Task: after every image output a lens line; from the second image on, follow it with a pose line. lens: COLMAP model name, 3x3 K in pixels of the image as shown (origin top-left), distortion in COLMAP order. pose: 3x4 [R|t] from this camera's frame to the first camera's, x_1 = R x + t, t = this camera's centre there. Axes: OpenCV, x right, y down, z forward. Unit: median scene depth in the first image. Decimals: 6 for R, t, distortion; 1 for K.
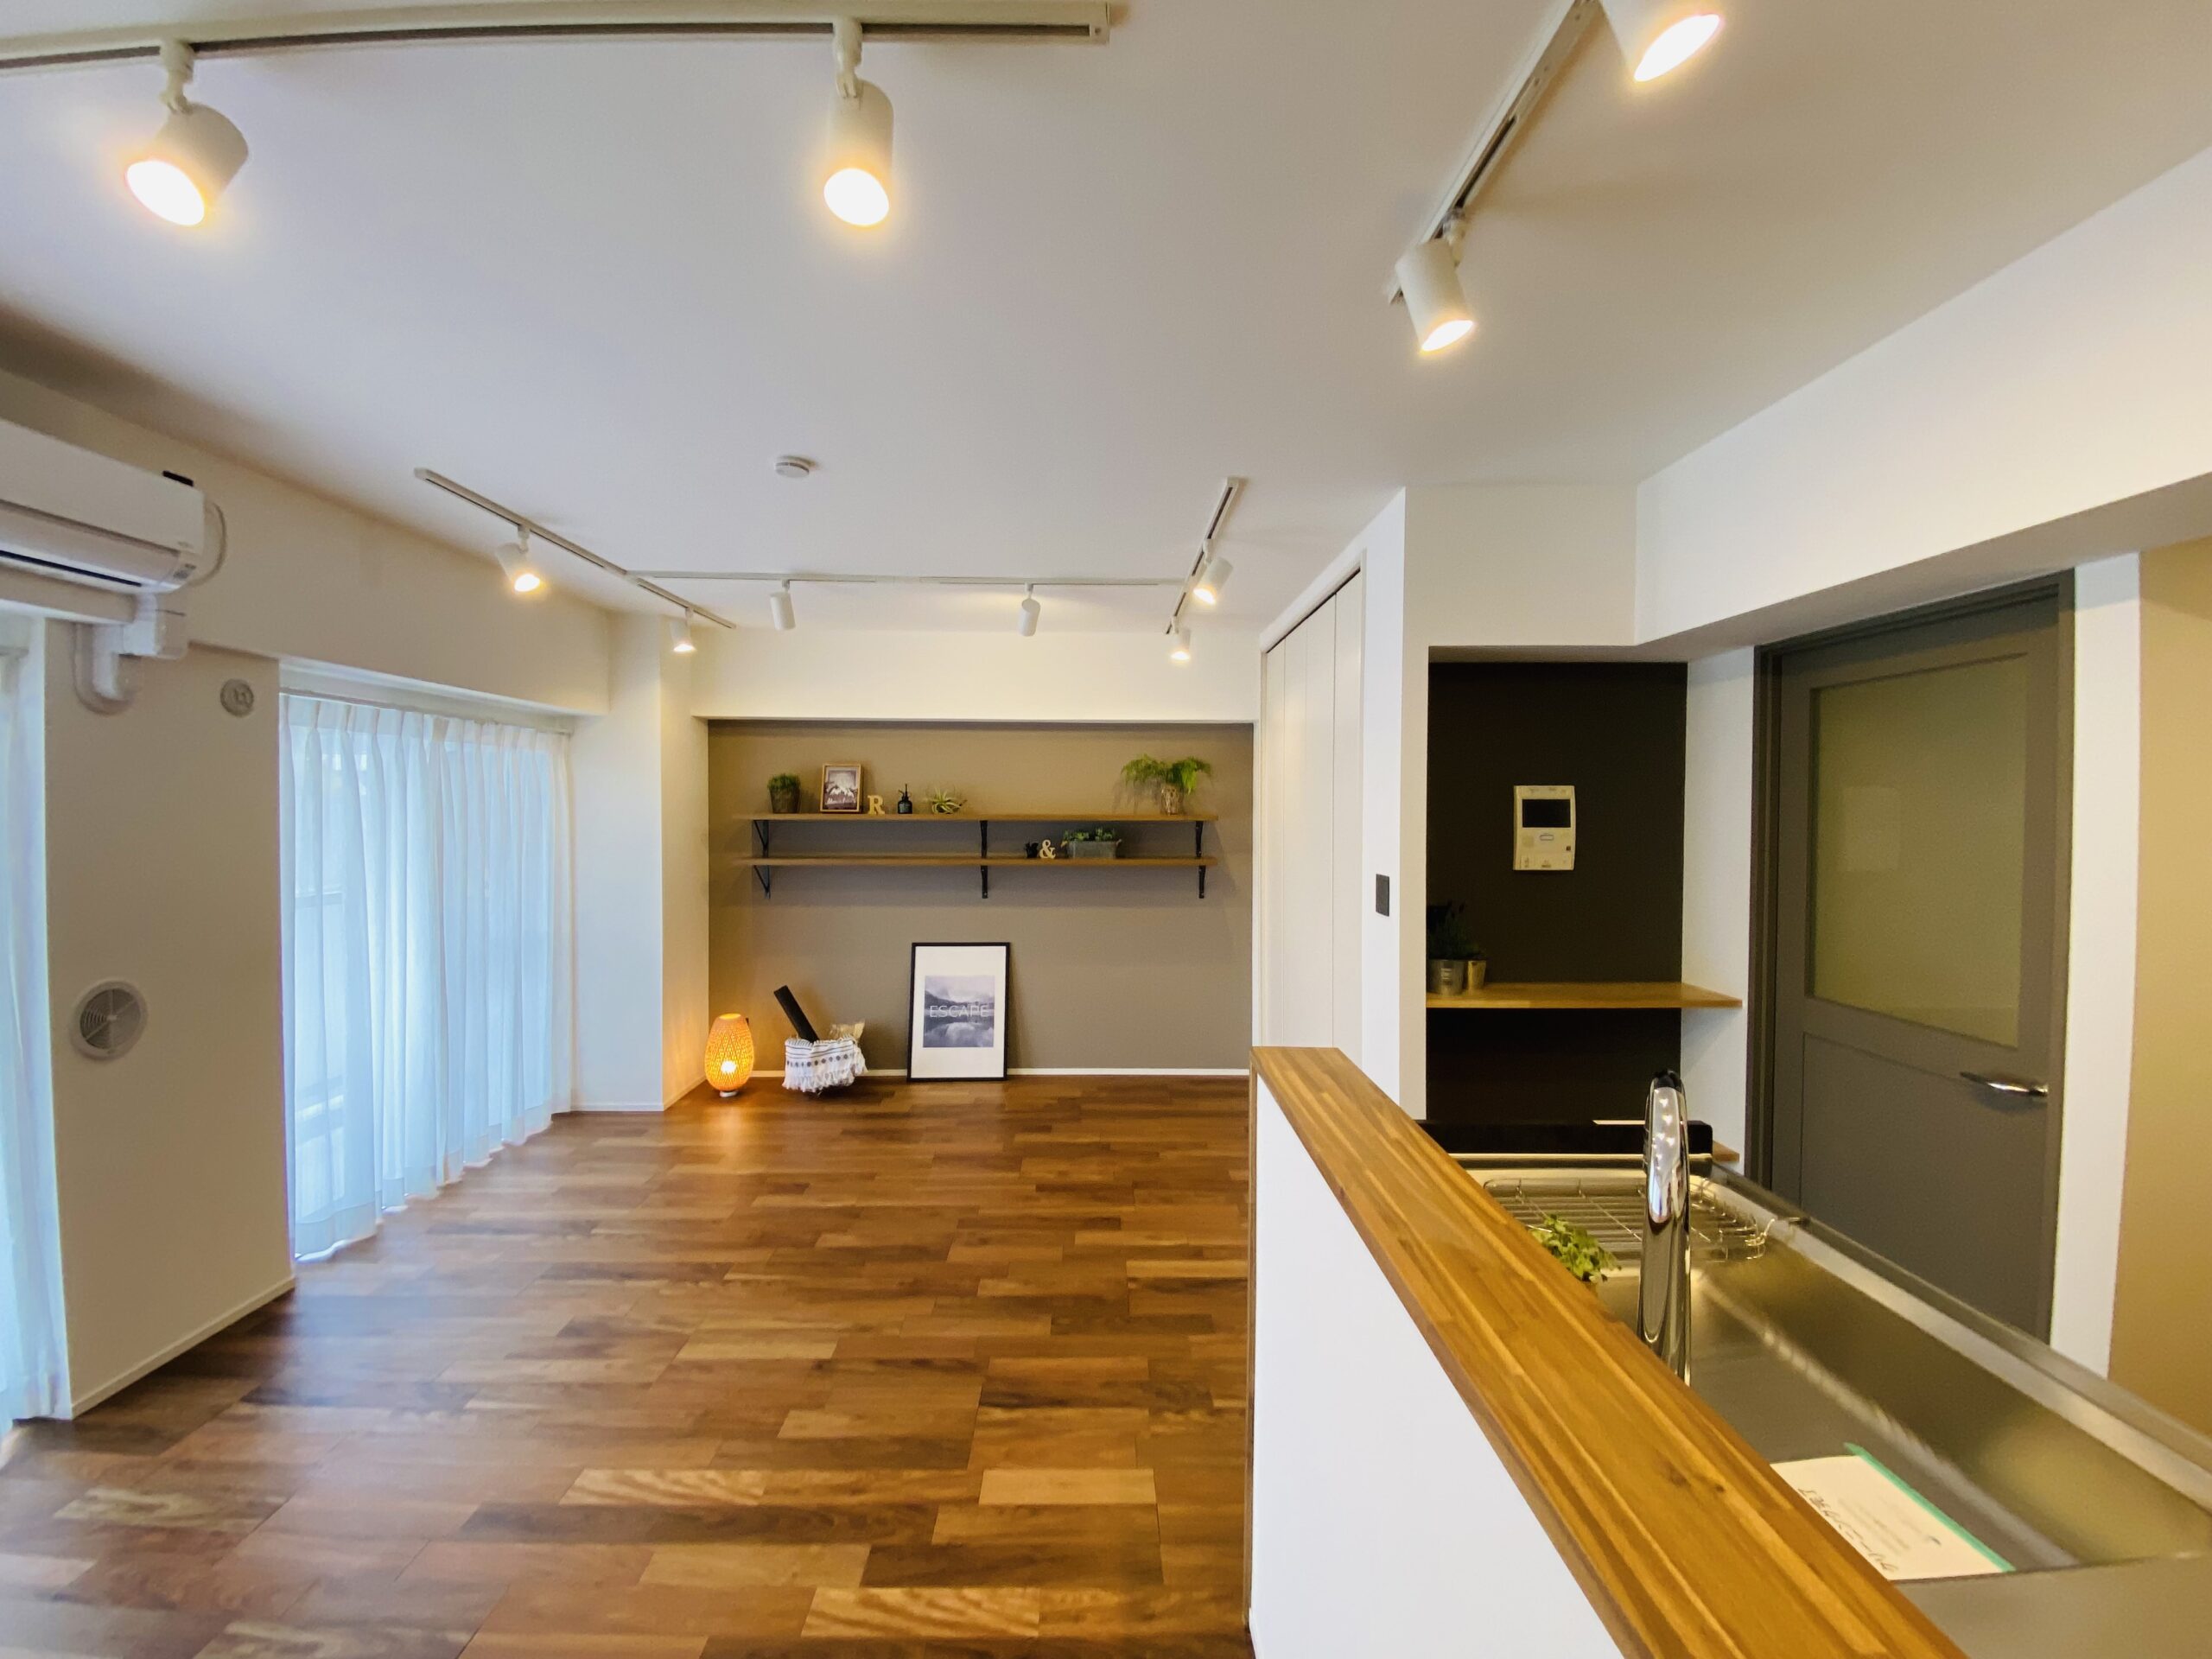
lens RADIAL K [[889.6, 0, 1099.6], [0, 889.6, 817.0], [0, 0, 1]] dist [-0.002111, -0.009161]
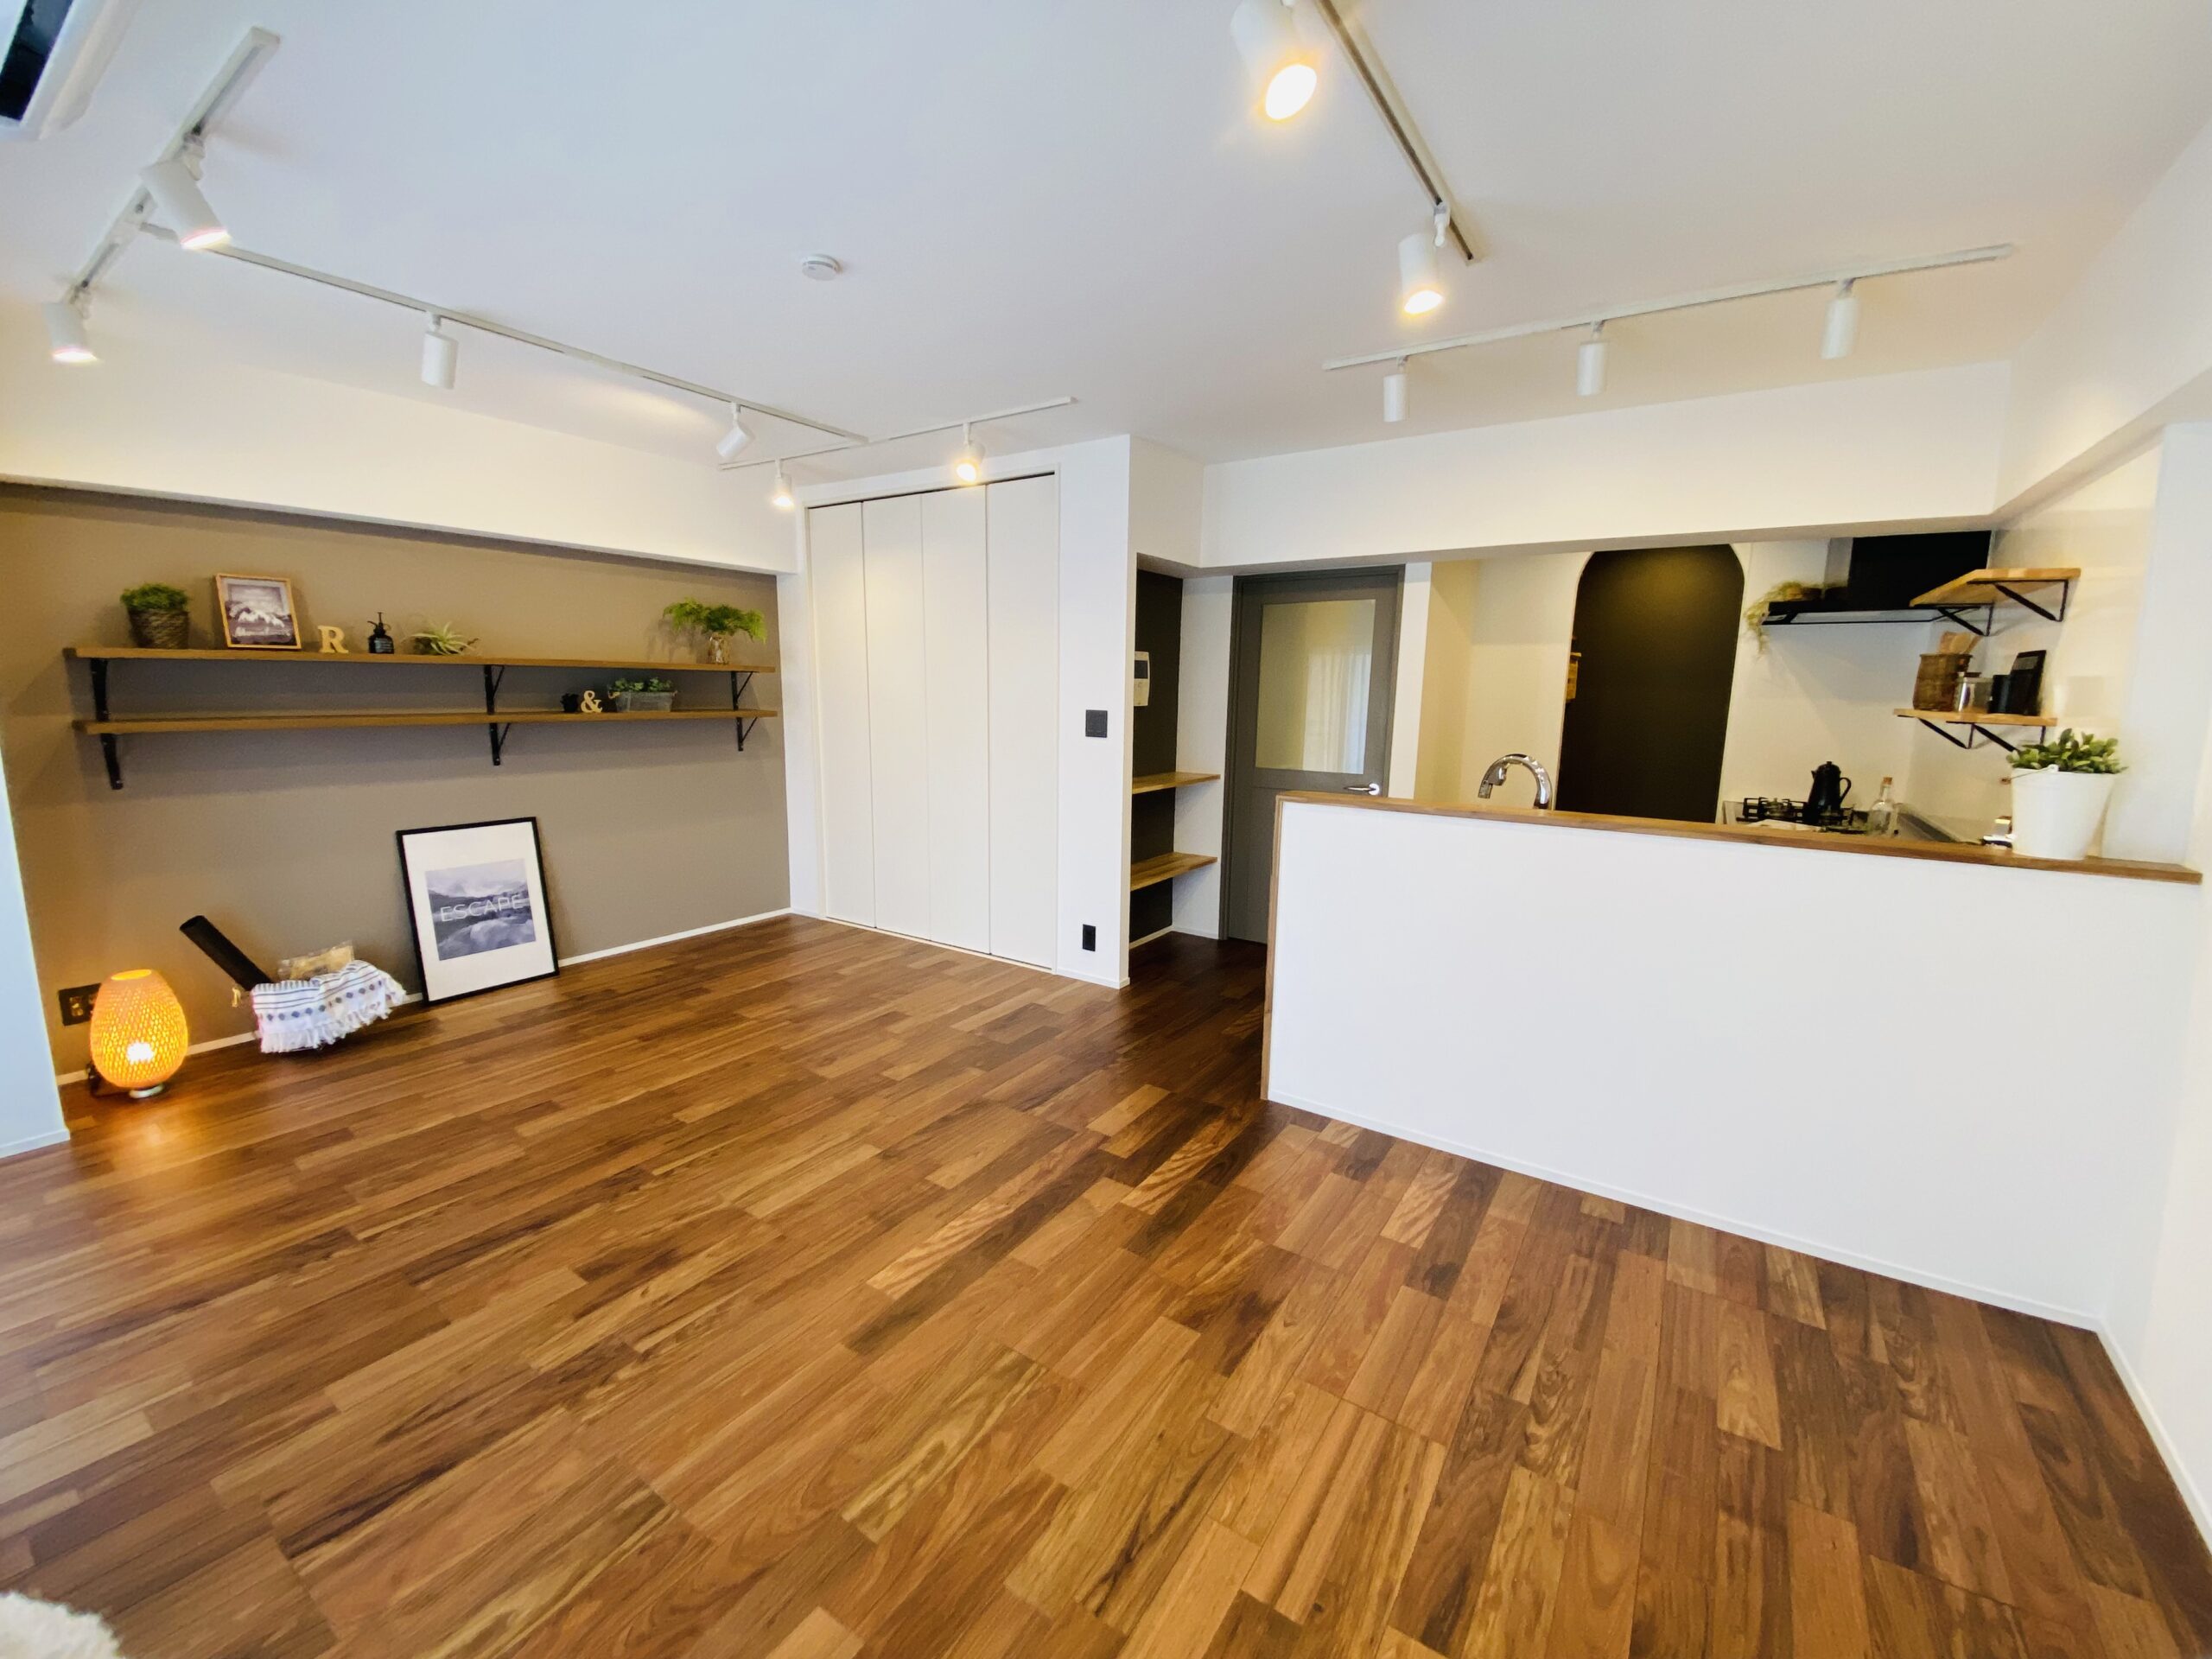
lens RADIAL K [[889.6, 0, 1111.7], [0, 889.6, 831.0], [0, 0, 1]] dist [-0.002111, -0.009161]
pose [[0.559819, -0.124129, 0.819265, -0.529264], [-0.009441, 0.987696, 0.156099, 0.022111], [-0.828561, -0.095122, 0.551759, 0.101406]]
